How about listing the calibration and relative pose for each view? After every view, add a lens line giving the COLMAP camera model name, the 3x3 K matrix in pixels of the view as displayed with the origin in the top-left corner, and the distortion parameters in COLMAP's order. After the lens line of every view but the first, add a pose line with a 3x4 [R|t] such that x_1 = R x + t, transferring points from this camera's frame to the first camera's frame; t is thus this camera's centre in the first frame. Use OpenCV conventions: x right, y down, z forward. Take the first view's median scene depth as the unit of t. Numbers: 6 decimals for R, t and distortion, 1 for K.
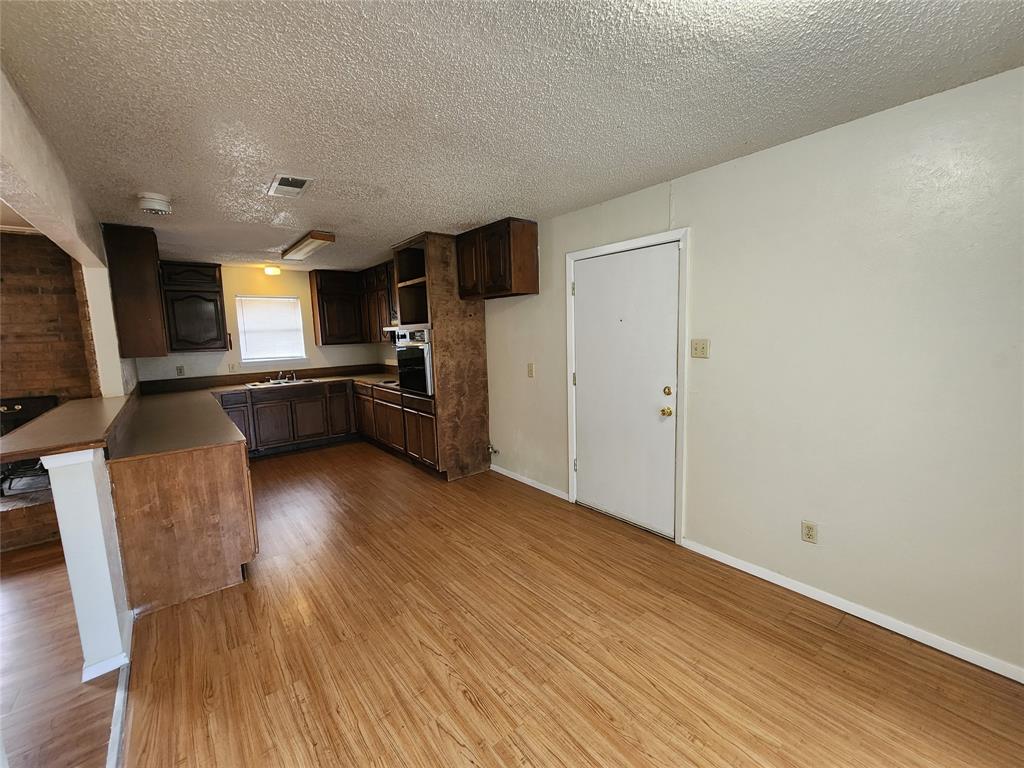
lens RADIAL K [[420.0, 0, 513.5], [0, 420.0, 384.0], [0, 0, 1]] dist [0.001305, 0.000248]
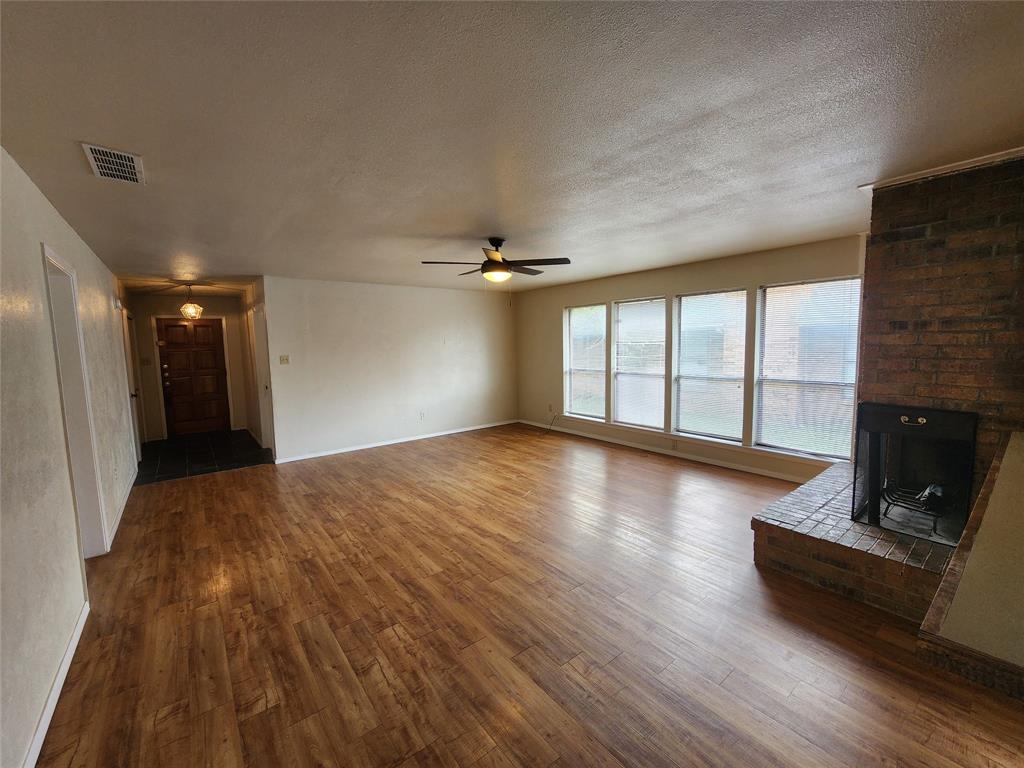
lens RADIAL K [[420.0, 0, 516.4], [0, 420.0, 381.6], [0, 0, 1]] dist [0.001305, 0.000248]
pose [[-0.009707, 0.126927, -0.991865, -0.454503], [-0.104166, 0.986386, 0.127245, -0.030134], [0.994513, 0.104554, 0.003646, 0.290556]]
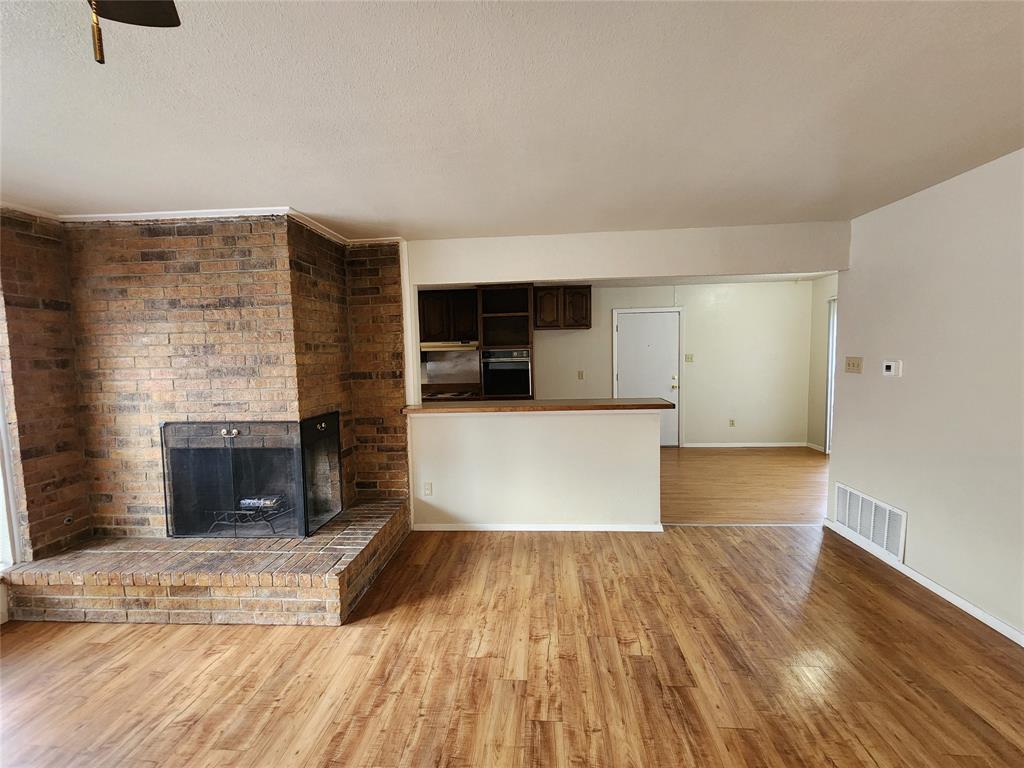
lens RADIAL K [[420.0, 0, 514.0], [0, 420.0, 384.7], [0, 0, 1]] dist [0.001305, 0.000248]
pose [[0.682462, -0.042201, 0.729702, -1.539897], [0.095123, 0.994970, -0.031422, 0.036334], [-0.724705, 0.090856, 0.683043, 0.088746]]
